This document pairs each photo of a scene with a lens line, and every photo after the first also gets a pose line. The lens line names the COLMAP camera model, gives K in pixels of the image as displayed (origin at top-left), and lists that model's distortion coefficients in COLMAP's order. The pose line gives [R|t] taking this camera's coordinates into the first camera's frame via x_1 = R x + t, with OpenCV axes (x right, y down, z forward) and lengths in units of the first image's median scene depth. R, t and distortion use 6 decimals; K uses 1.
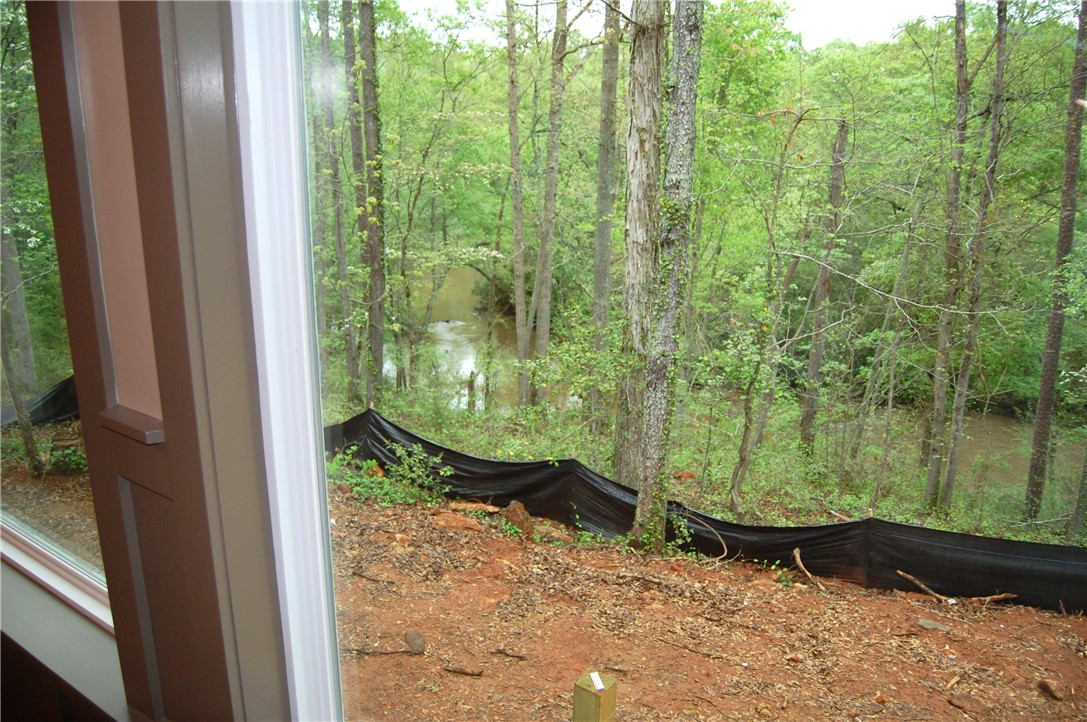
lens RADIAL K [[856.0, 0, 545.2], [0, 856.0, 367.9], [0, 0, 1]] dist [-0.053461, -0.000927]
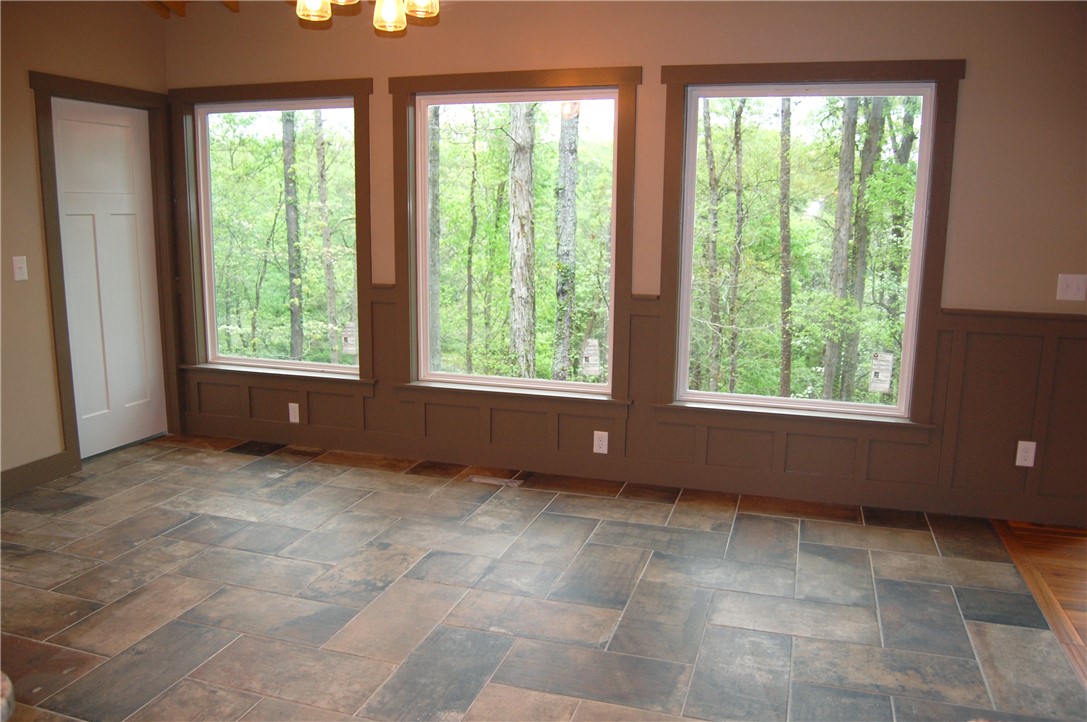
lens RADIAL K [[856.0, 0, 542.0], [0, 856.0, 360.4], [0, 0, 1]] dist [-0.053461, -0.000927]
pose [[0.960605, -0.047605, 0.273809, -0.250071], [0.076560, 0.992428, -0.096051, 0.090950], [-0.267163, 0.113230, 0.956976, -0.323927]]
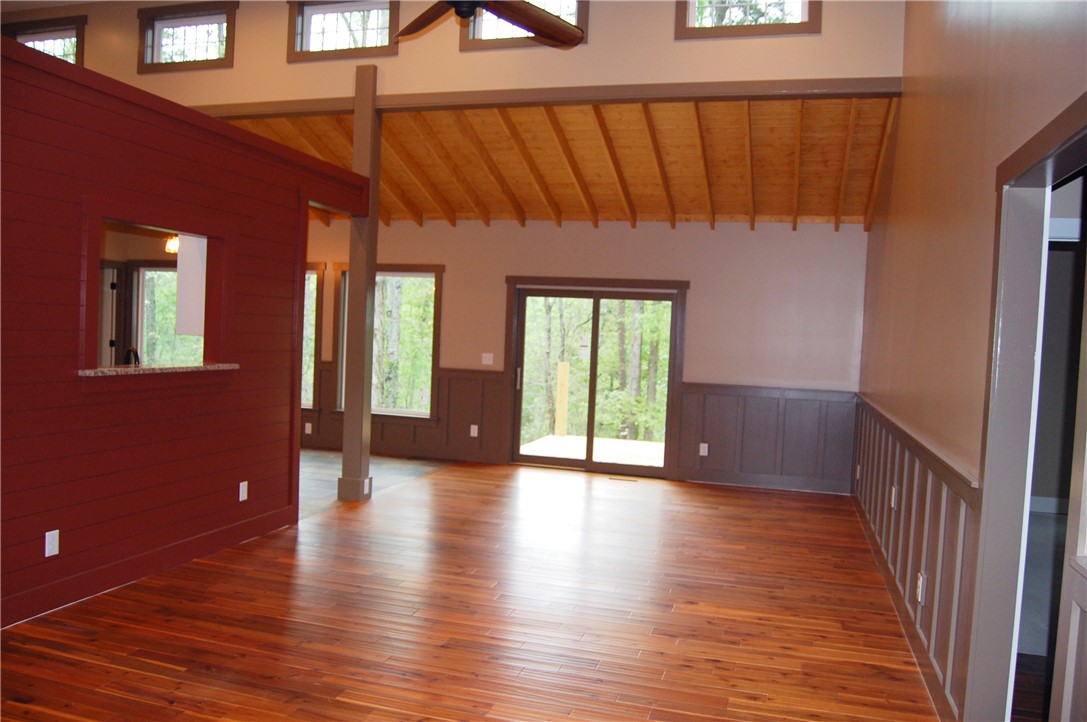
lens RADIAL K [[856.0, 0, 539.6], [0, 856.0, 367.6], [0, 0, 1]] dist [-0.053461, -0.000927]
pose [[0.957808, 0.015425, 0.286993, -0.101426], [0.050944, 0.973635, -0.222350, 0.288814], [-0.282857, 0.227589, 0.931770, -1.012220]]
